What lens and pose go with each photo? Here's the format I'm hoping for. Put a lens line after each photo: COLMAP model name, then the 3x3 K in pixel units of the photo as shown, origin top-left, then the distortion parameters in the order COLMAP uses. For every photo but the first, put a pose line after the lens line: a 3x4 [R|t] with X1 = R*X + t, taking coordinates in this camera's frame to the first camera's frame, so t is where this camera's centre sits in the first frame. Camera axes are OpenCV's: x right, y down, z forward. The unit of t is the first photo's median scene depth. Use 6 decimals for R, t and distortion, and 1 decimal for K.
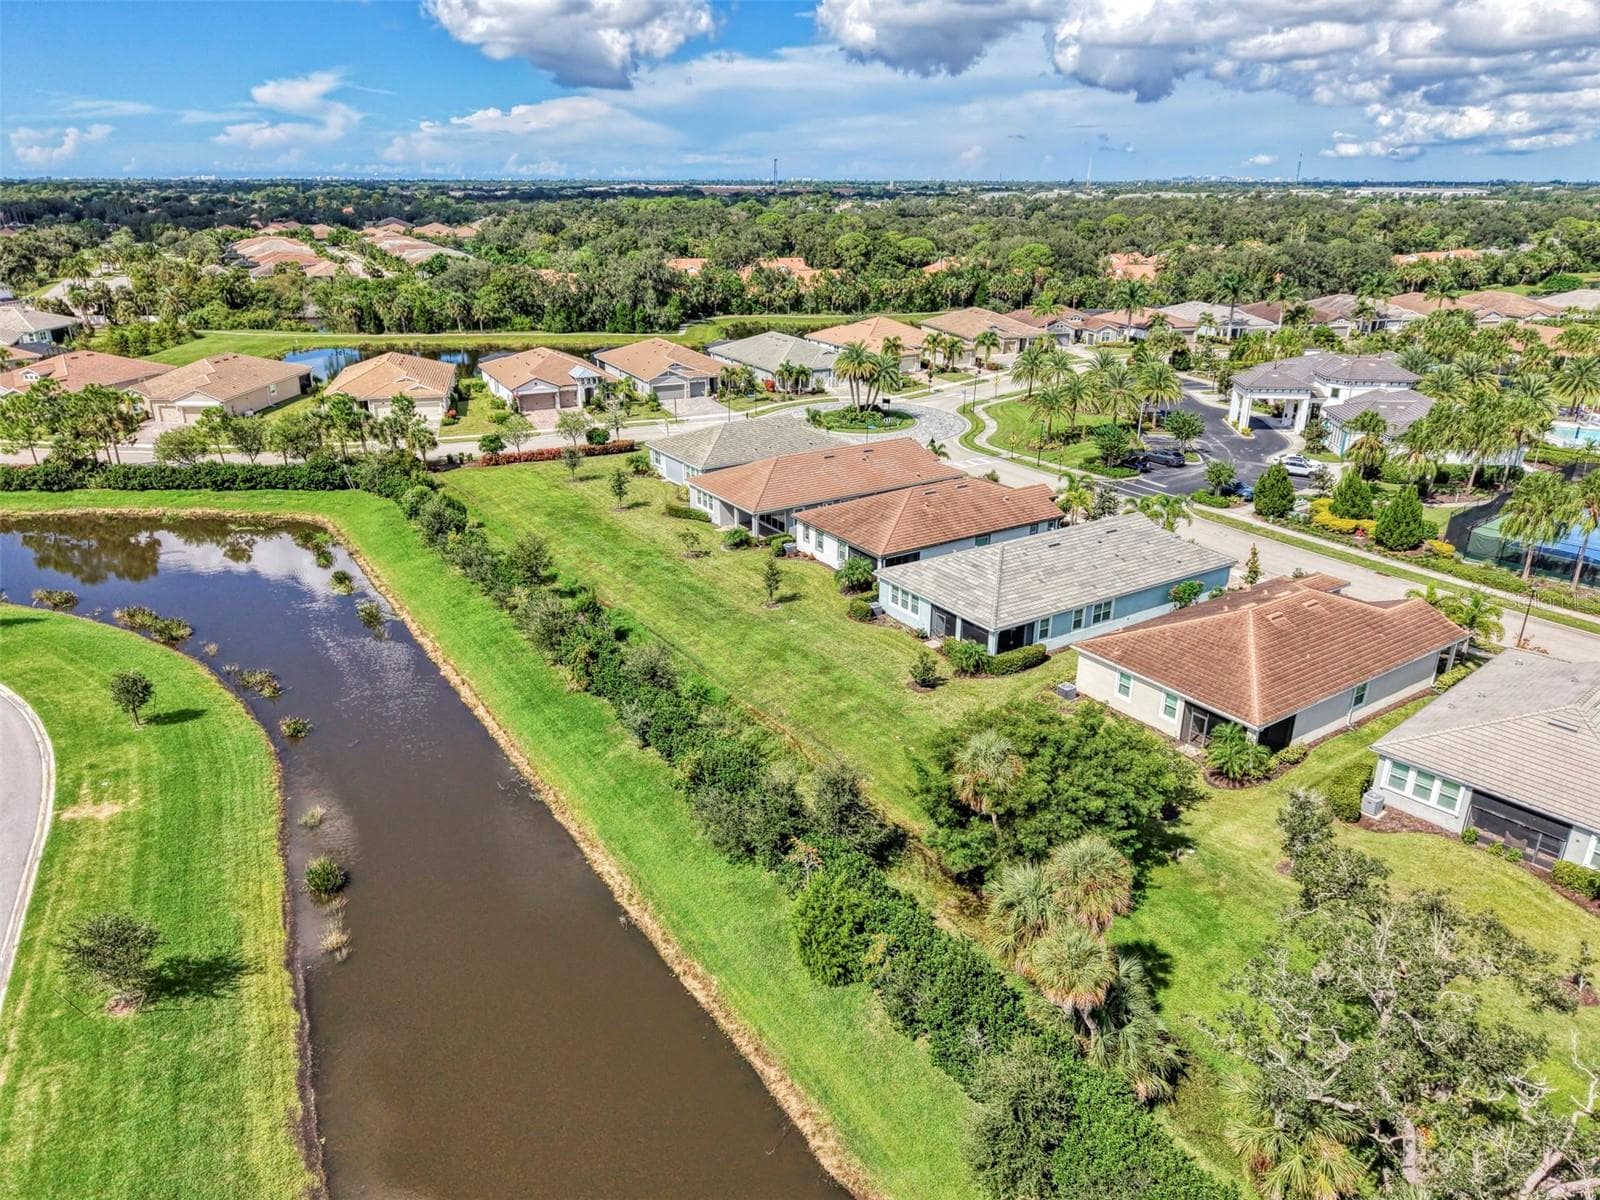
lens RADIAL K [[1076.7, 0, 789.7], [0, 1076.7, 598.8], [0, 0, 1]] dist [0.007961, -0.005397]
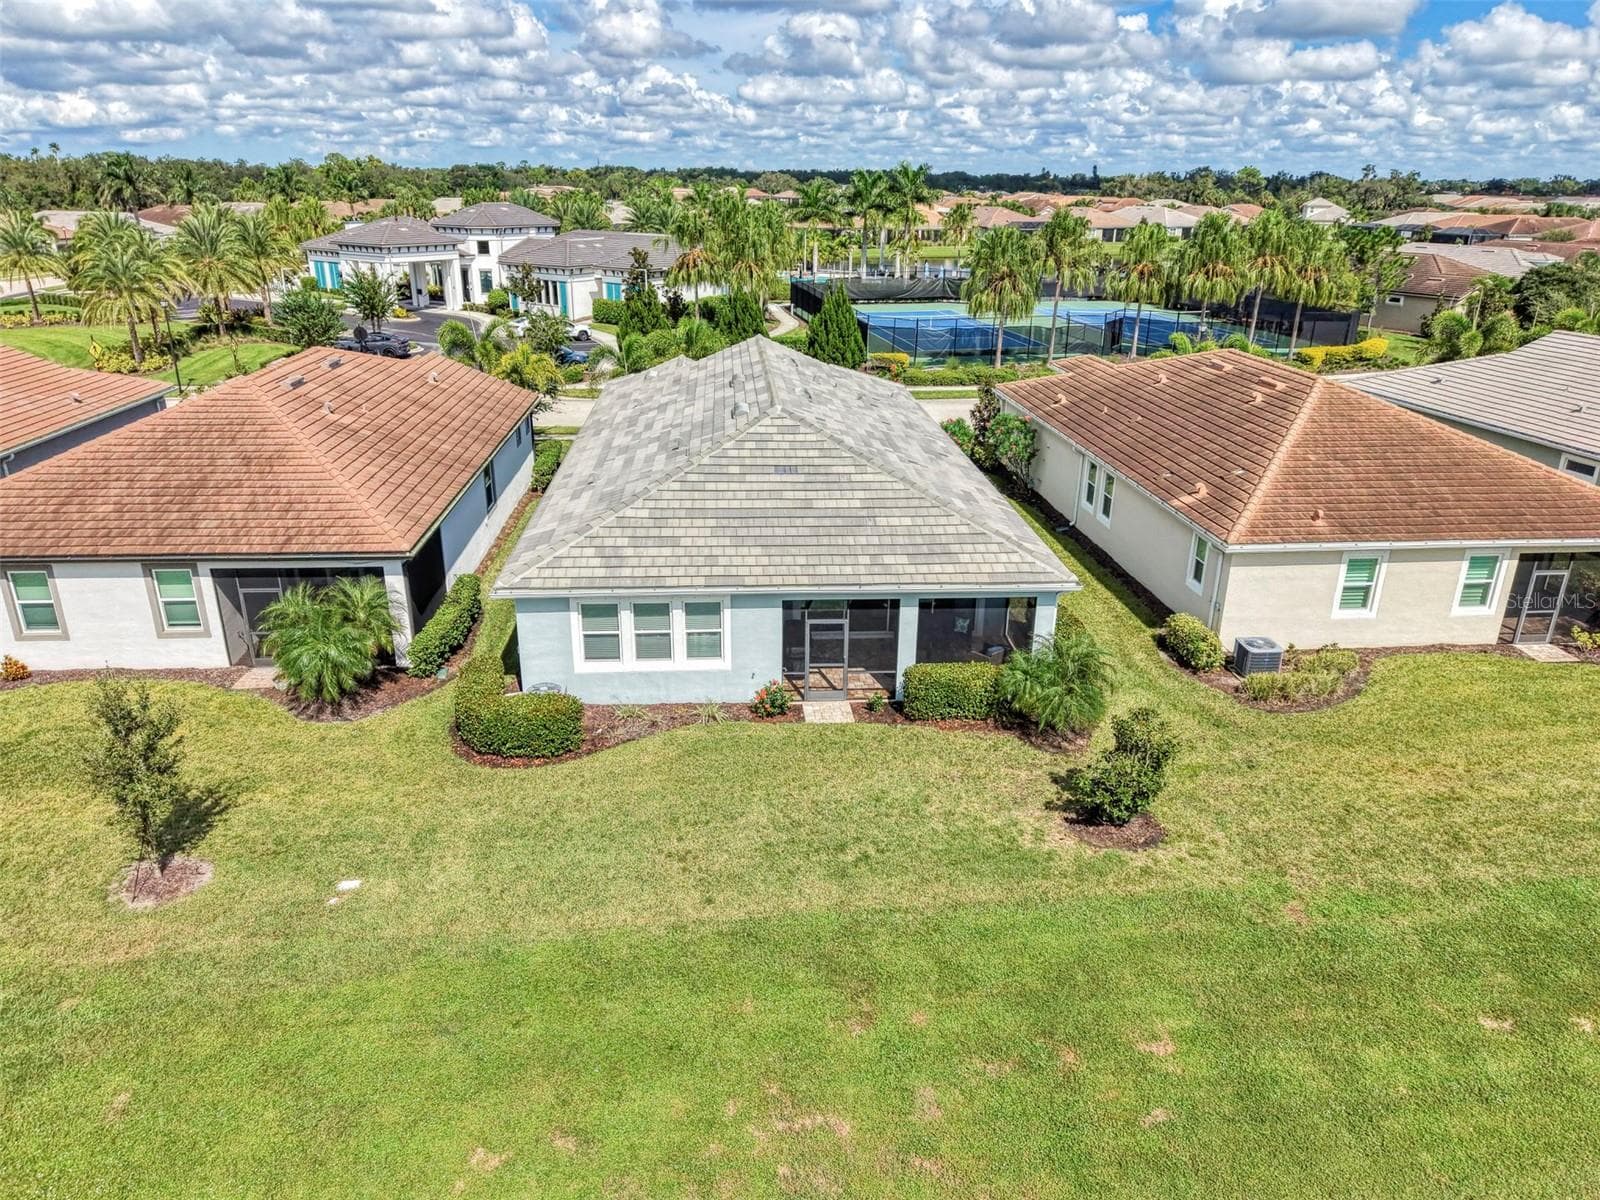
lens RADIAL K [[1096.8, 0, 821.5], [0, 1096.8, 565.4], [0, 0, 1]] dist [0.004116, 0.005558]
pose [[0.467723, -0.286428, 0.836178, -0.133659], [0.304901, 0.940252, 0.151529, -0.051173], [-0.829621, 0.184078, 0.527110, 0.787997]]
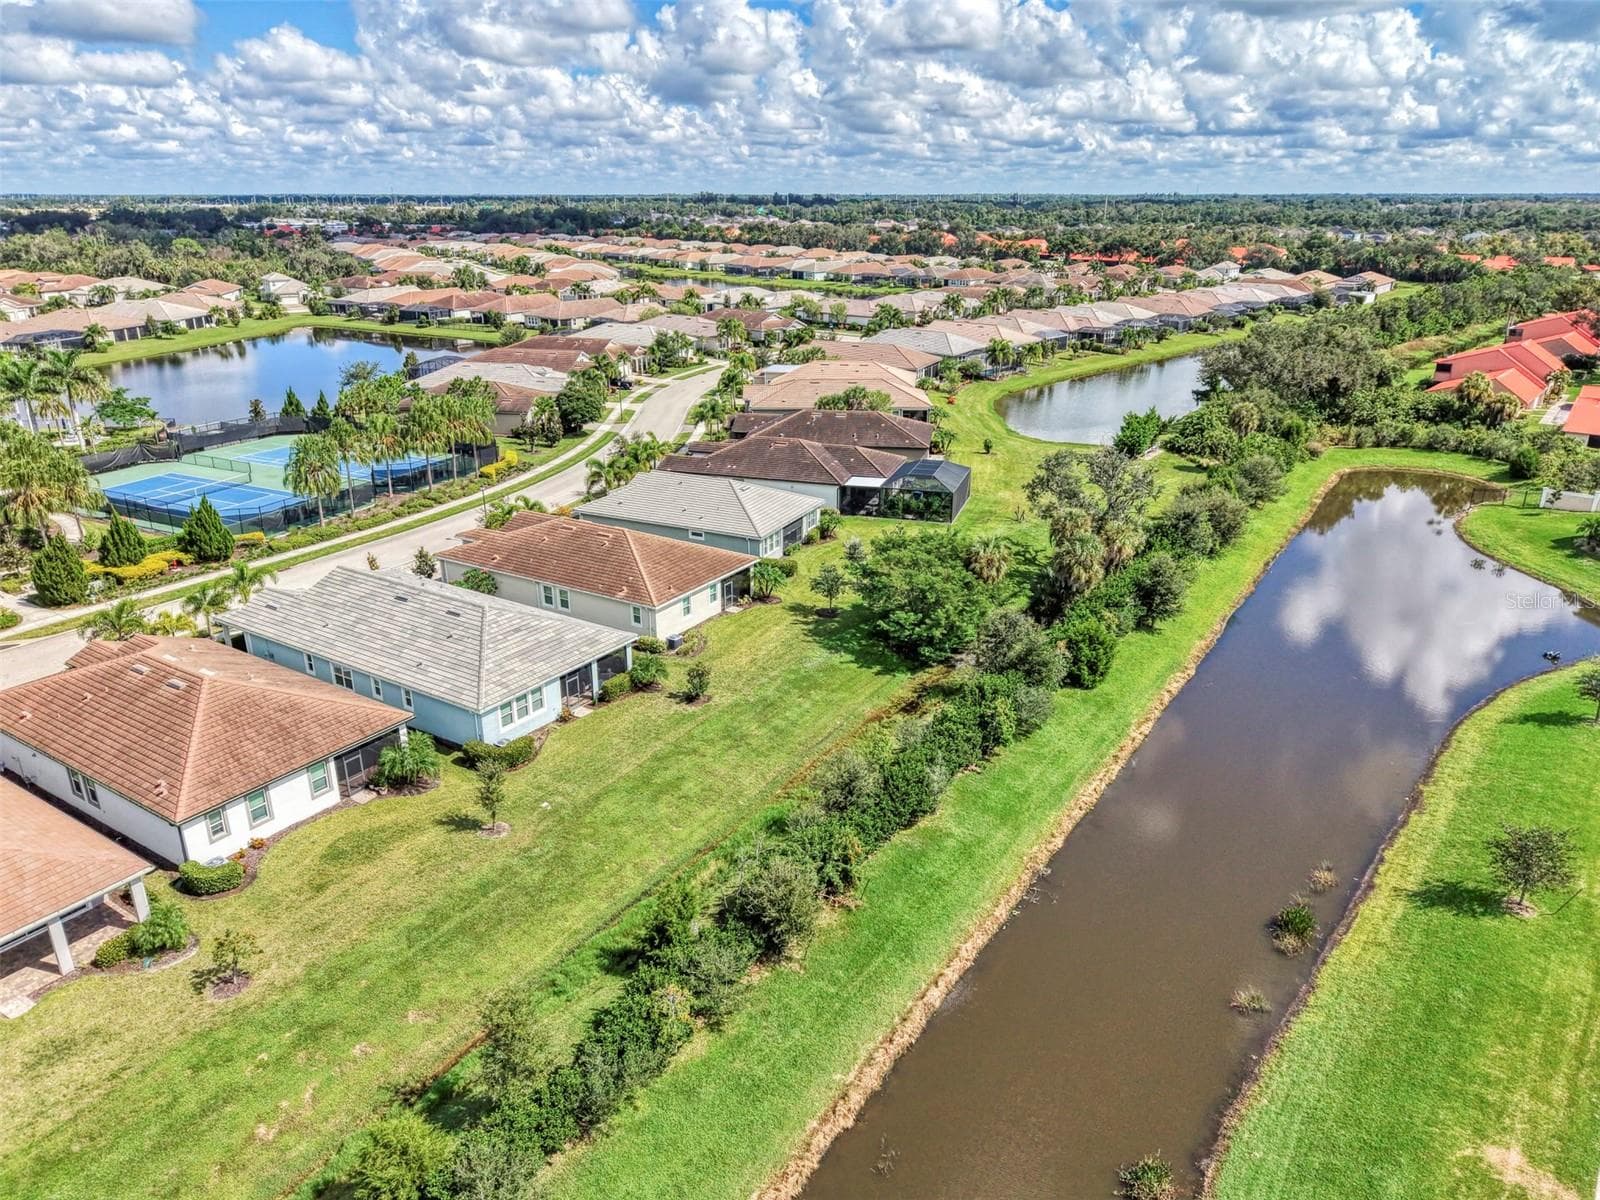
lens RADIAL K [[1074.8, 0, 800.0], [0, 1074.8, 600.0], [0, 0, 1]] dist [0.006316, -0.004837]
pose [[-0.415480, -0.319648, 0.851588, -0.647020], [0.327057, 0.821109, 0.467775, -0.377089], [-0.848770, 0.472869, -0.236611, 0.978681]]
